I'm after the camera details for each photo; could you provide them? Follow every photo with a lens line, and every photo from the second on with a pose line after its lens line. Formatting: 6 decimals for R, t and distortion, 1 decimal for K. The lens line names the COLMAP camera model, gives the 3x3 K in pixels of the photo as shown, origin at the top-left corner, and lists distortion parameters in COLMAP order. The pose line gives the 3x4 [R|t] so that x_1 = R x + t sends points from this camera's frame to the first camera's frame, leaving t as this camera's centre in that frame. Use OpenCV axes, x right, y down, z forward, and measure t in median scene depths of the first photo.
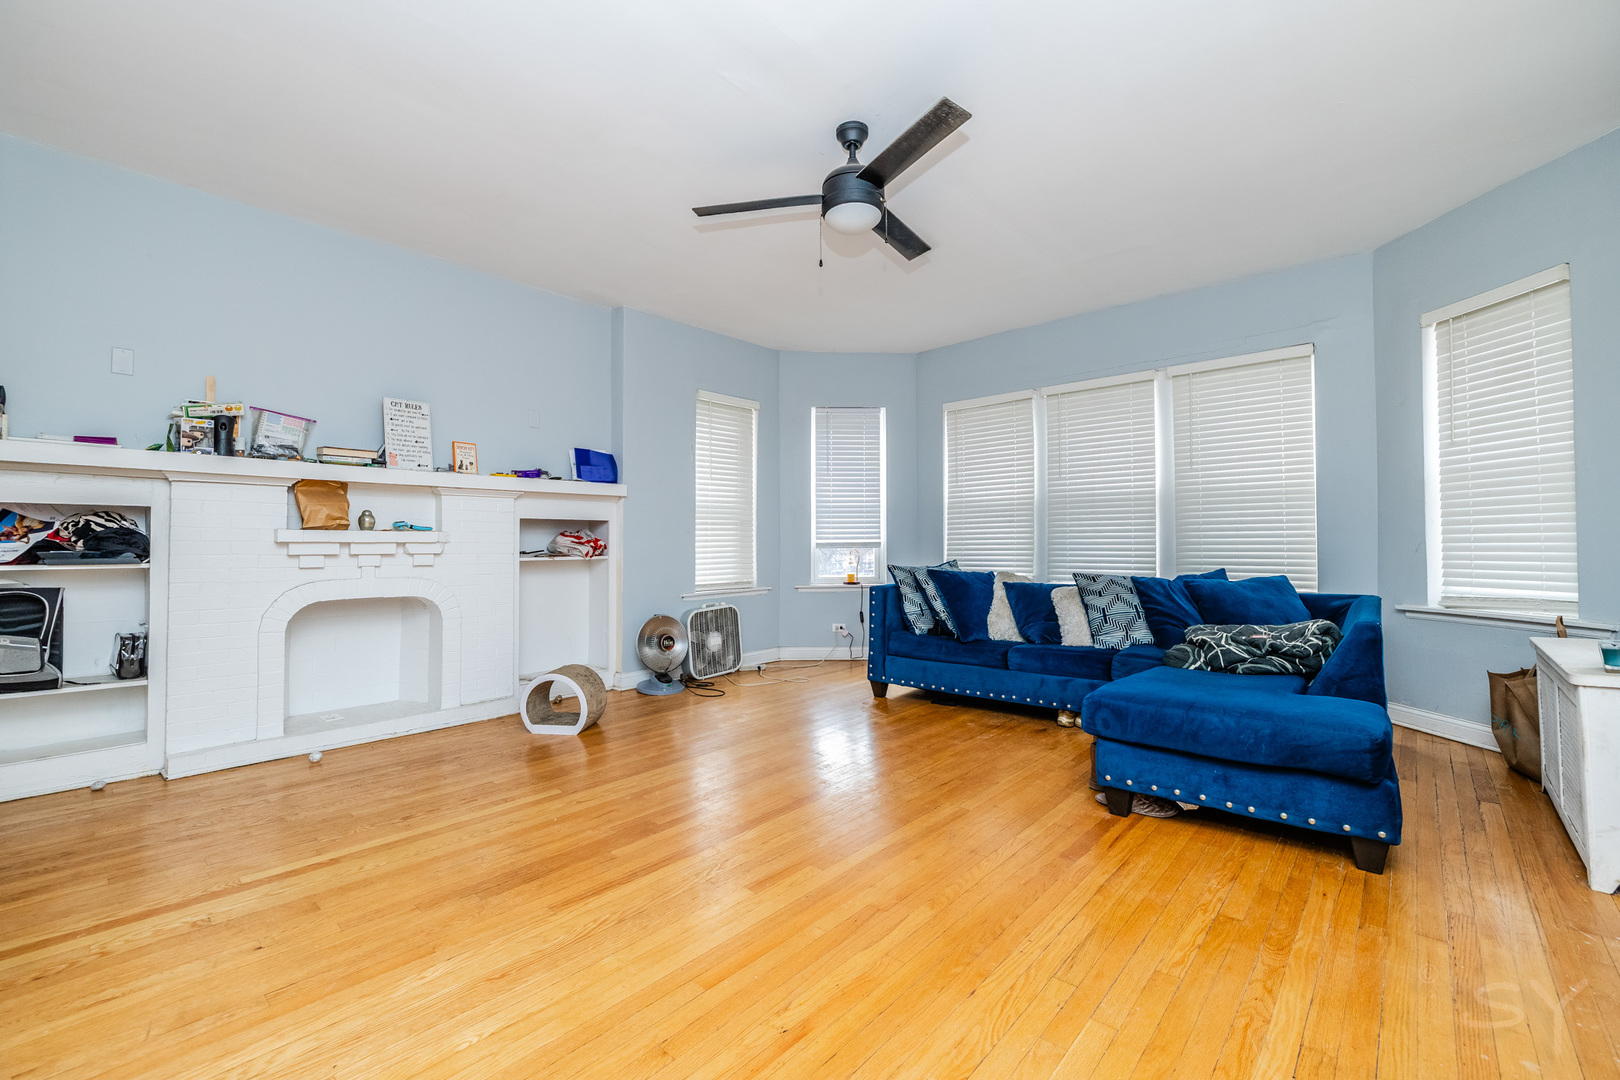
lens RADIAL K [[694.4, 0, 806.8], [0, 694.4, 526.6], [0, 0, 1]] dist [0.000649, 0.000682]
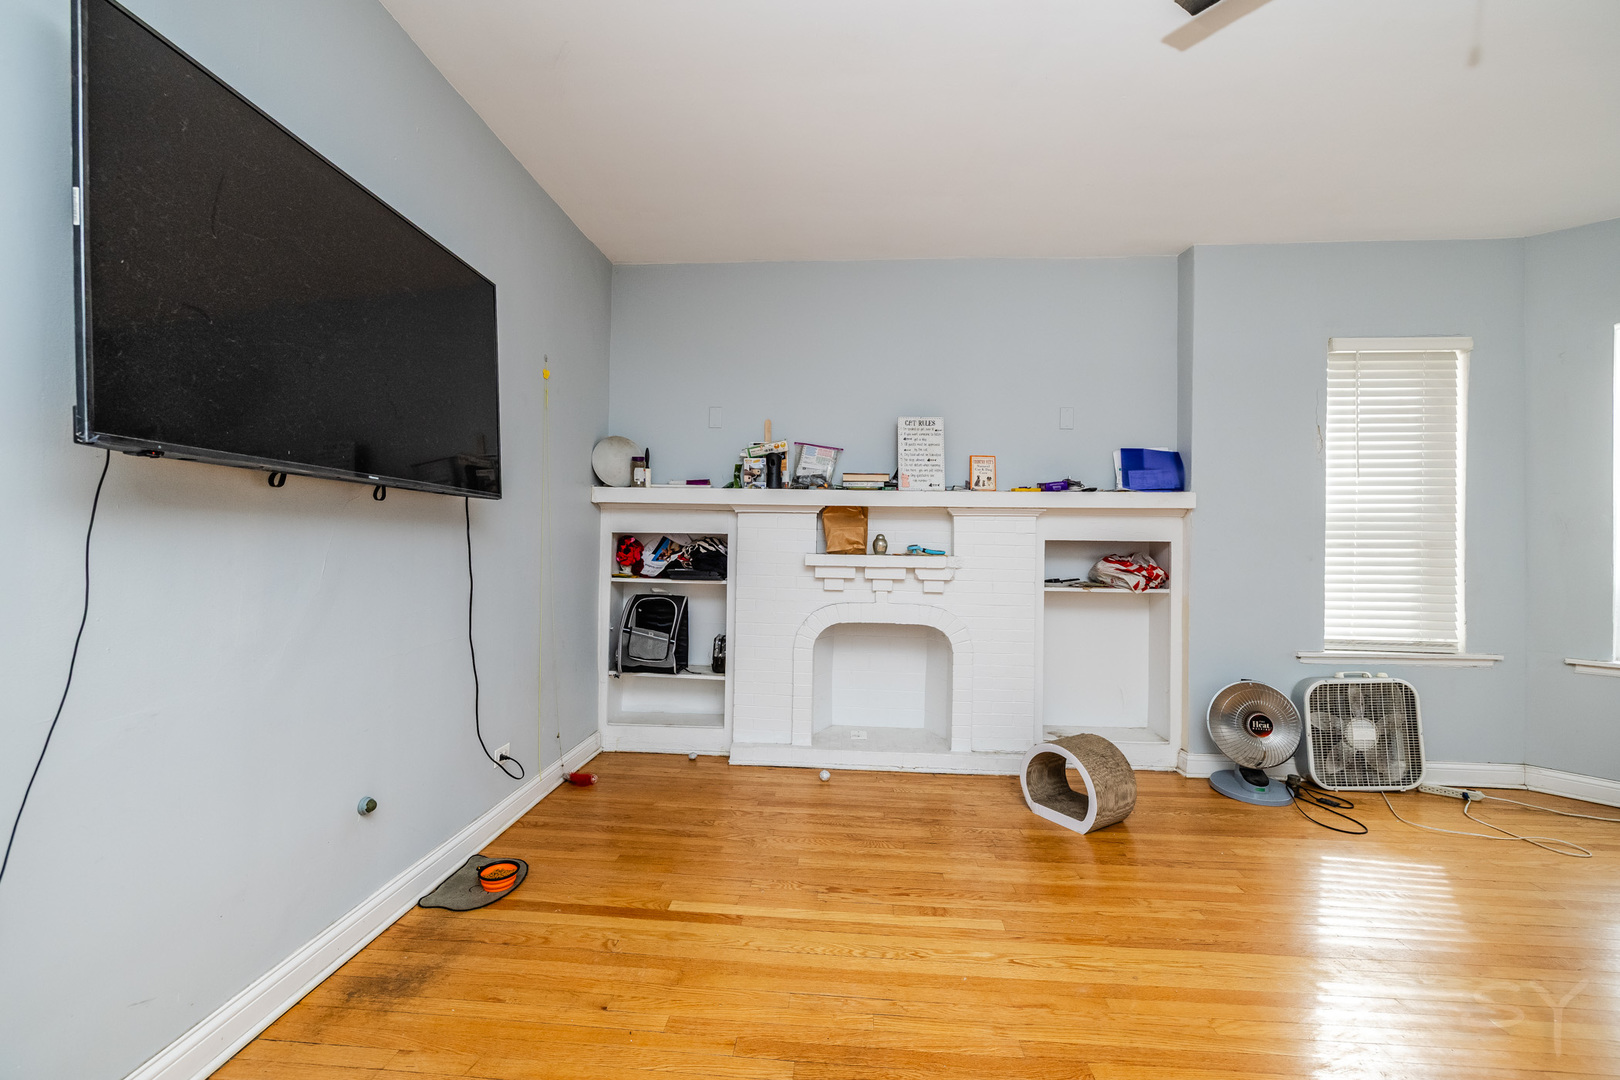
lens RADIAL K [[723.7, 0, 713.9], [0, 723.7, 541.4], [0, 0, 1]] dist [-0.000298, -0.000019]
pose [[0.608506, -0.000224, -0.793550, 0.039447], [0.004438, 0.999985, 0.003121, -0.017765], [0.793537, -0.005421, 0.608498, 0.185596]]
